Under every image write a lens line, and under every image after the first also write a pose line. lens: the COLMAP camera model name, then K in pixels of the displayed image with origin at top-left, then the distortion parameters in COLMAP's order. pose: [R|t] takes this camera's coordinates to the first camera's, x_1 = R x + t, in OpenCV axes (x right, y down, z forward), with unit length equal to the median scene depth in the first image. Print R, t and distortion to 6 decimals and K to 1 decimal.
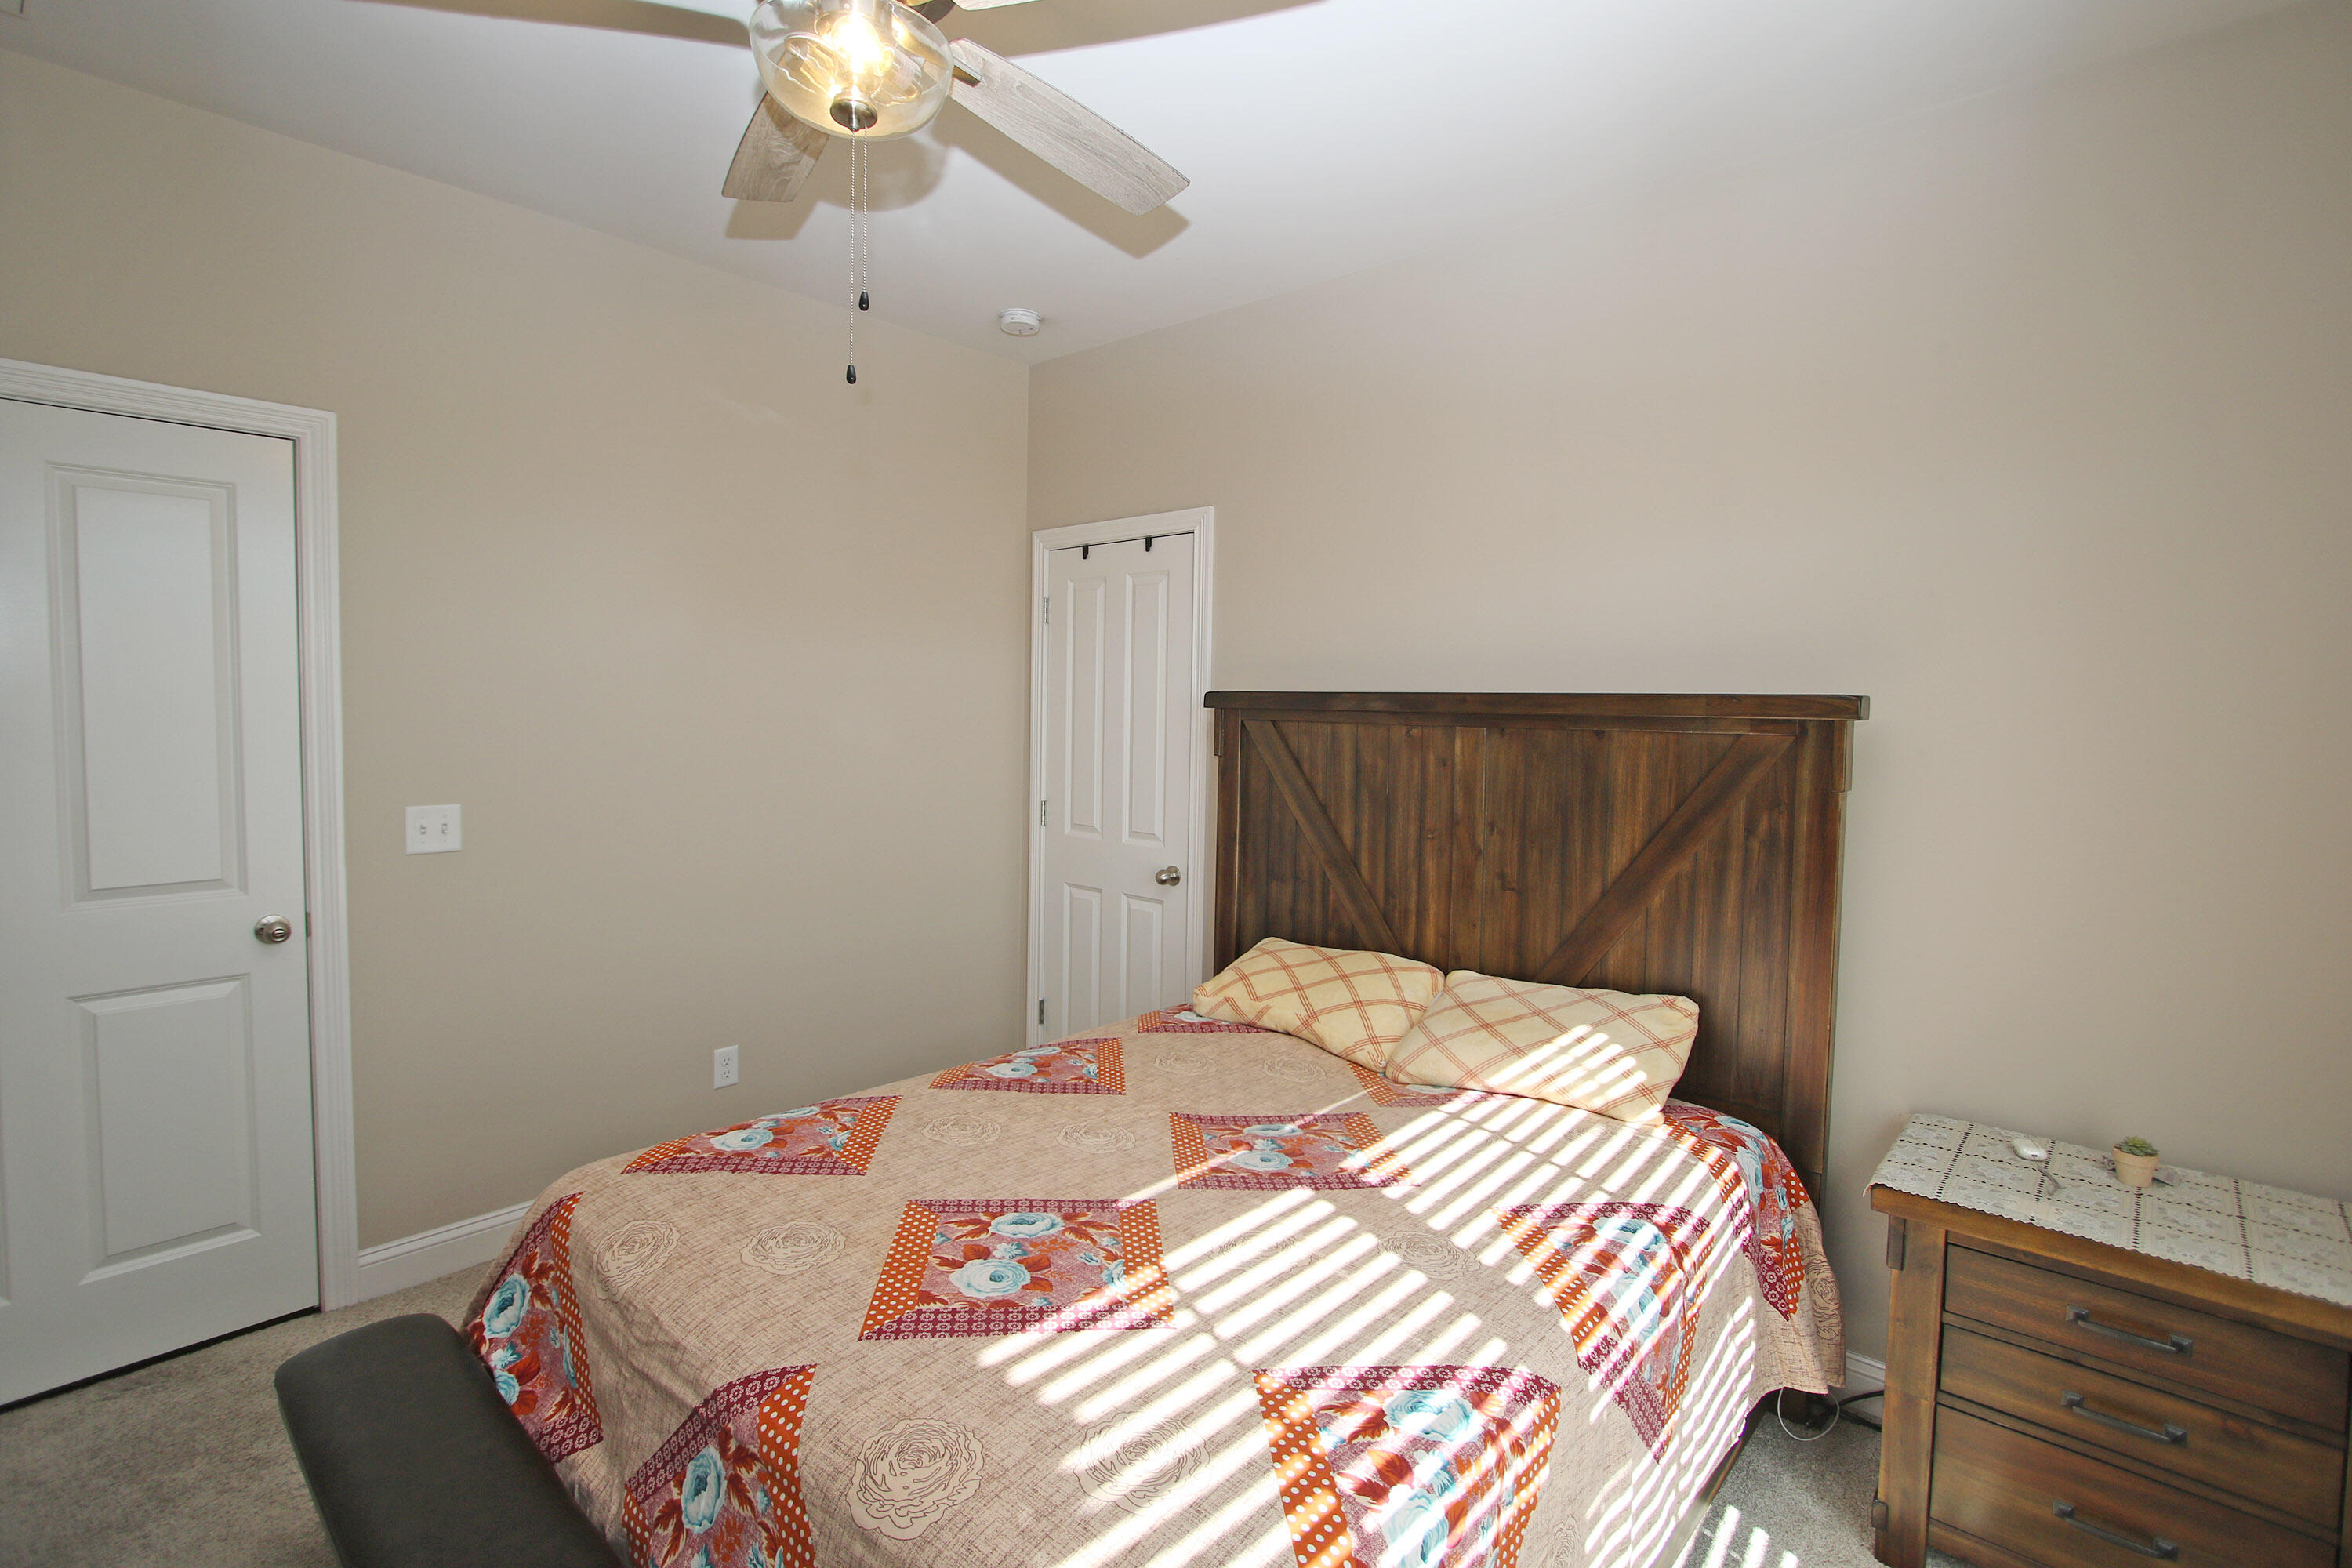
lens RADIAL K [[1091.1, 0, 1172.9], [0, 1091.1, 753.5], [0, 0, 1]] dist [-0.017818, -0.000052]
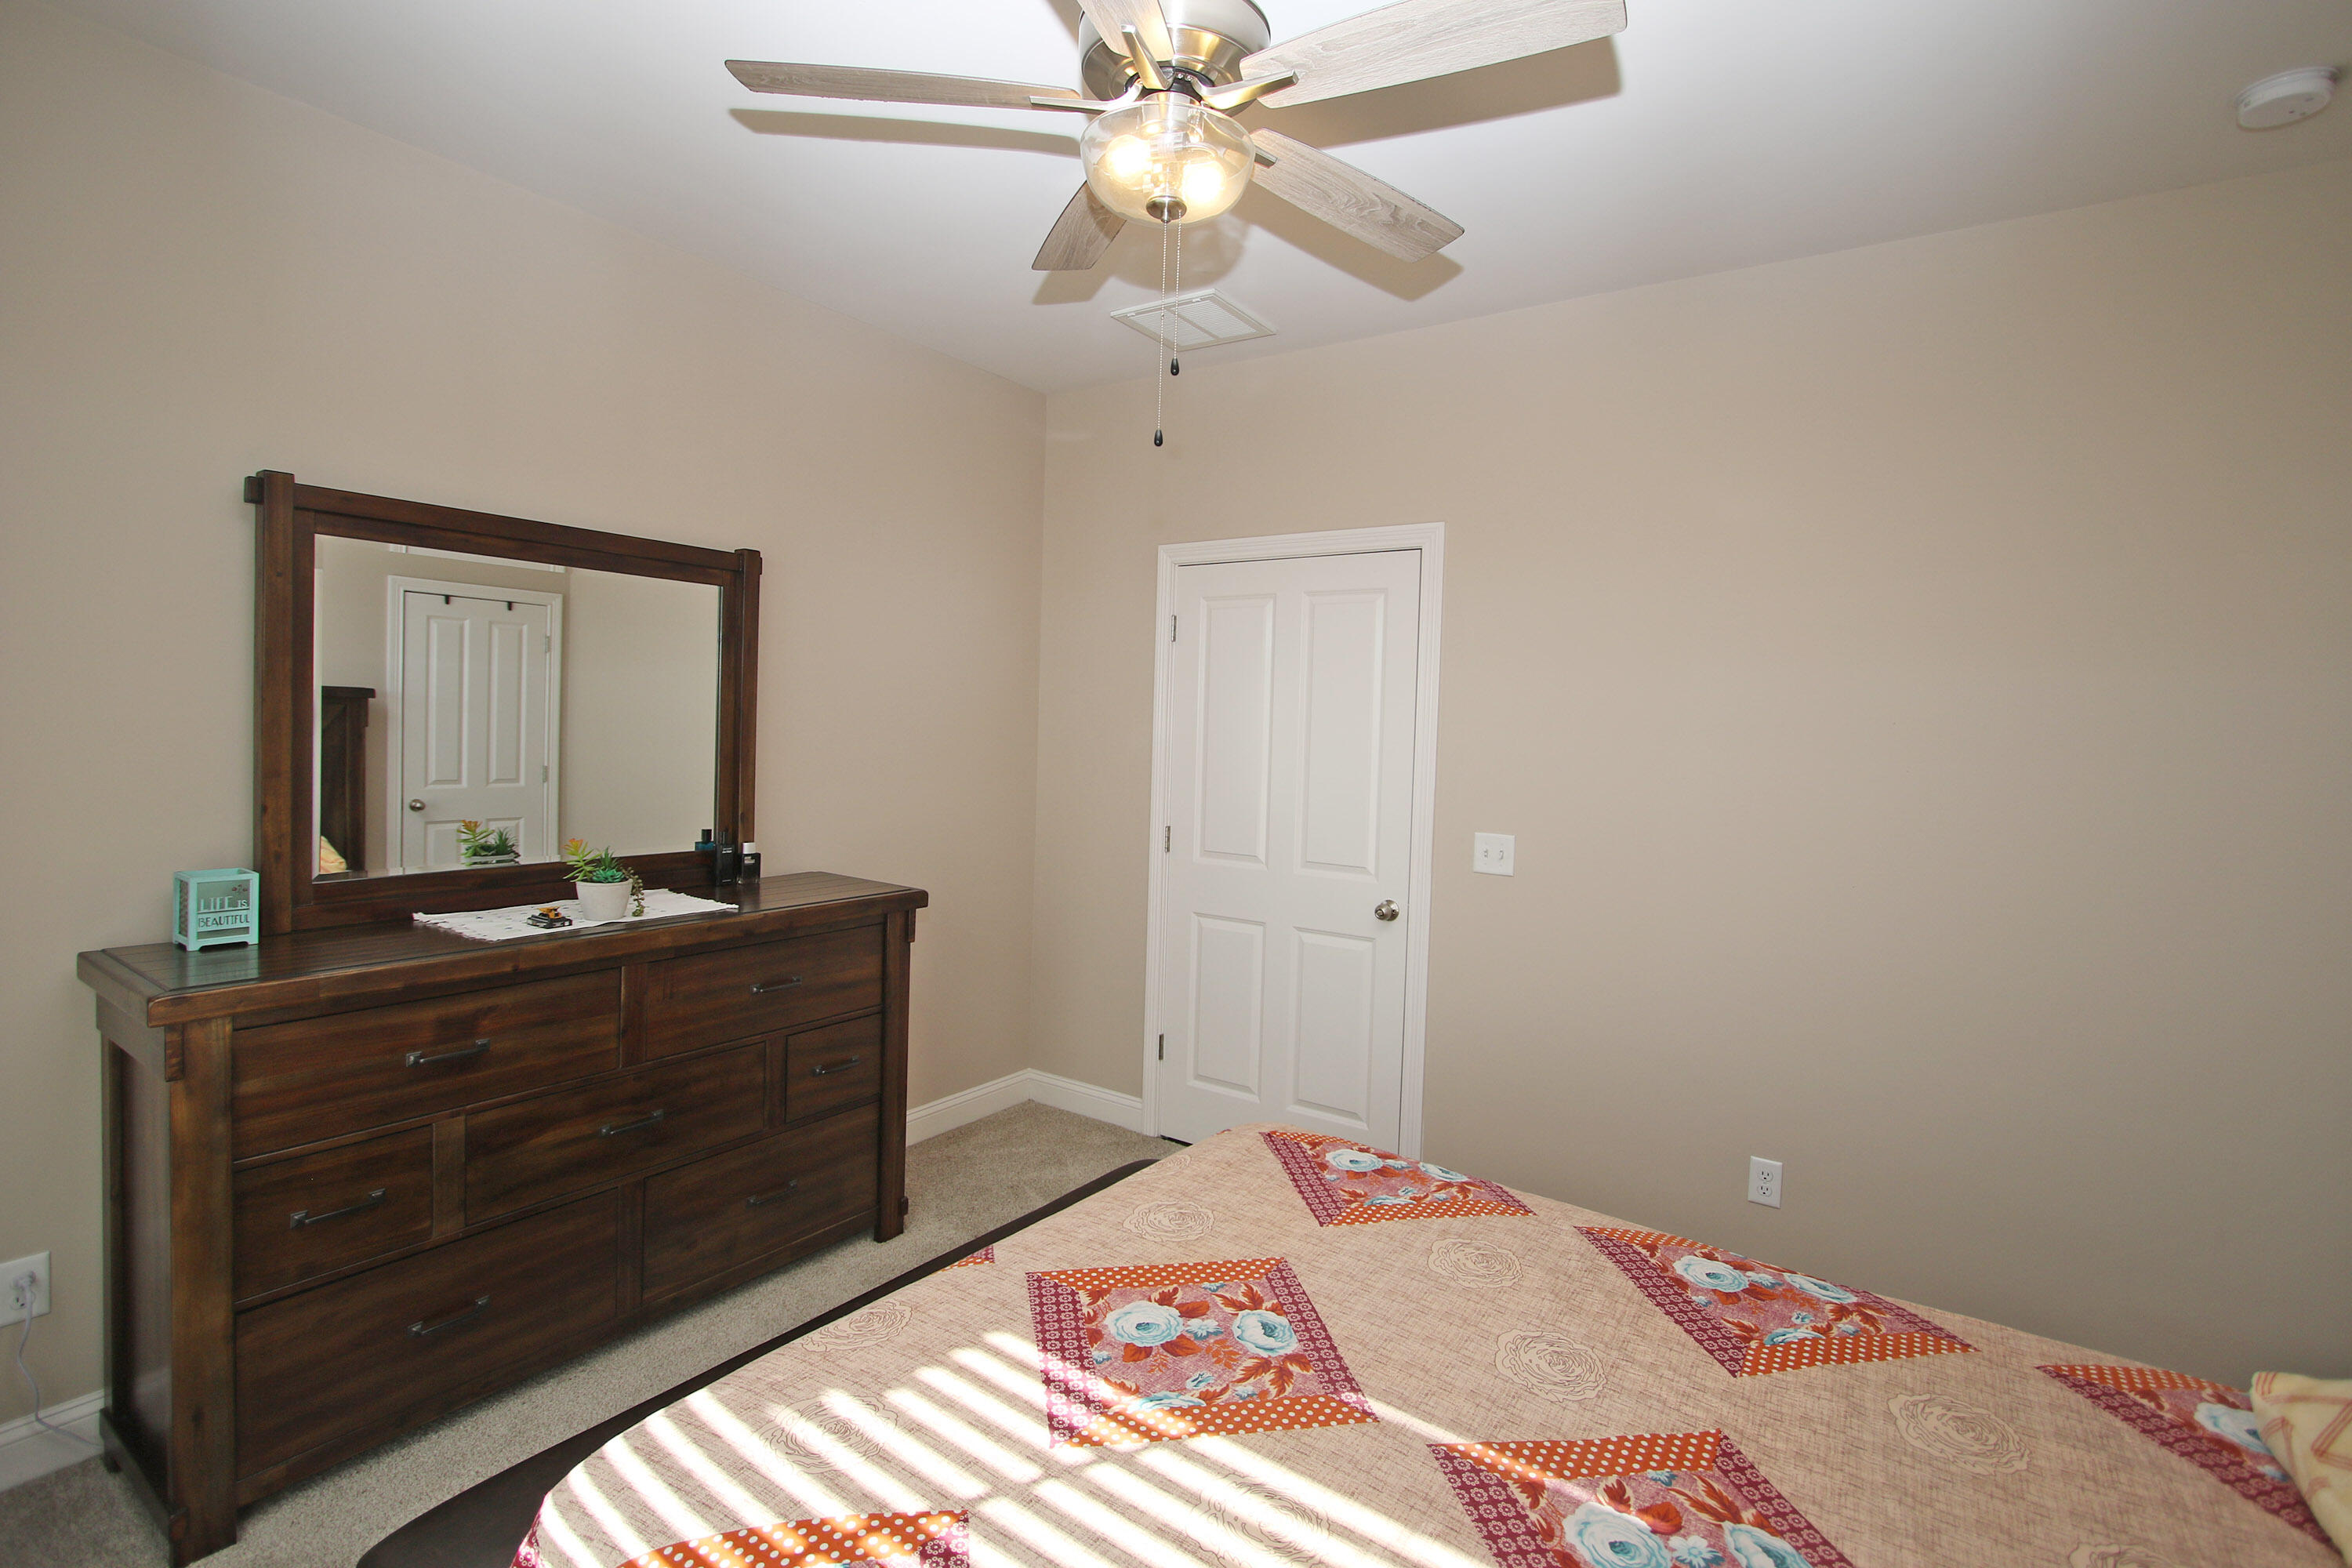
lens RADIAL K [[1091.1, 0, 1172.9], [0, 1091.1, 753.5], [0, 0, 1]] dist [-0.017818, -0.000052]
pose [[0.119166, 0.013436, -0.992783, 0.615649], [-0.078093, 0.996938, 0.004119, -0.023395], [0.989798, 0.077039, 0.119850, 0.678778]]
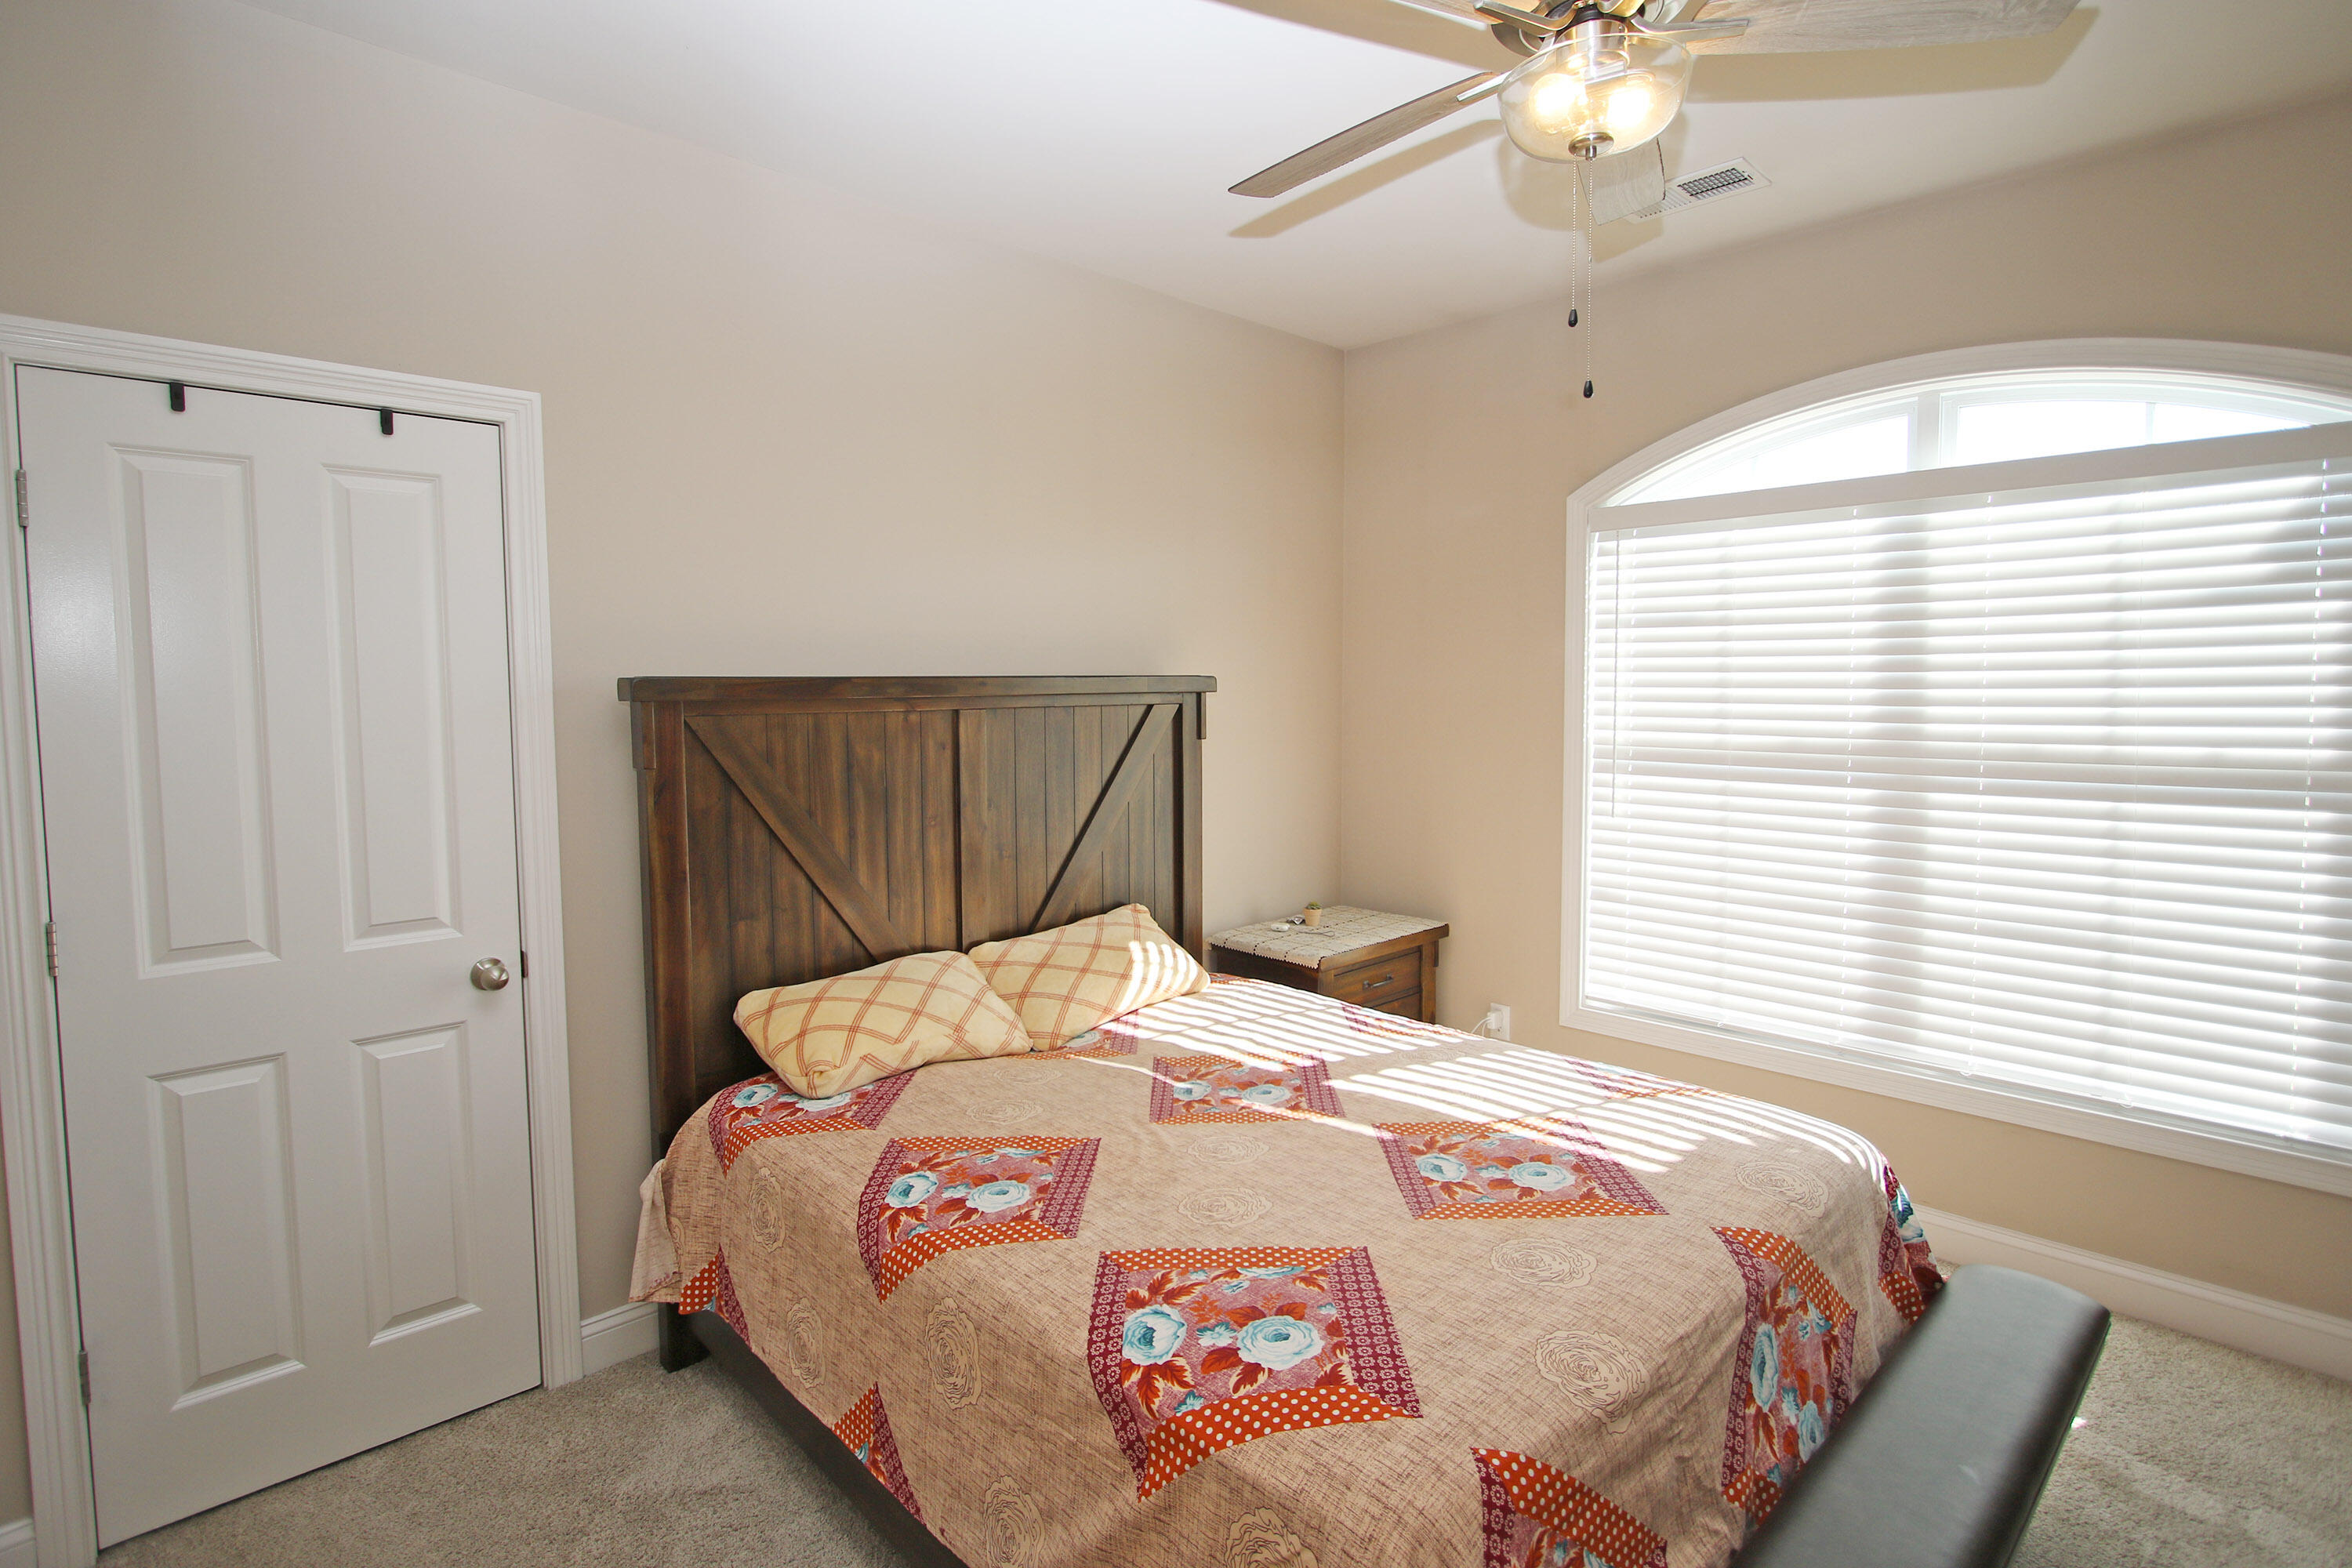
lens RADIAL K [[1166.6, 0, 1170.6], [0, 1166.6, 754.9], [0, 0, 1]] dist [-0.014903, -0.000042]
pose [[0.068410, -0.077421, 0.994649, -1.113914], [0.052561, 0.995879, 0.073902, -0.072536], [-0.996272, 0.047224, 0.072197, 1.006884]]
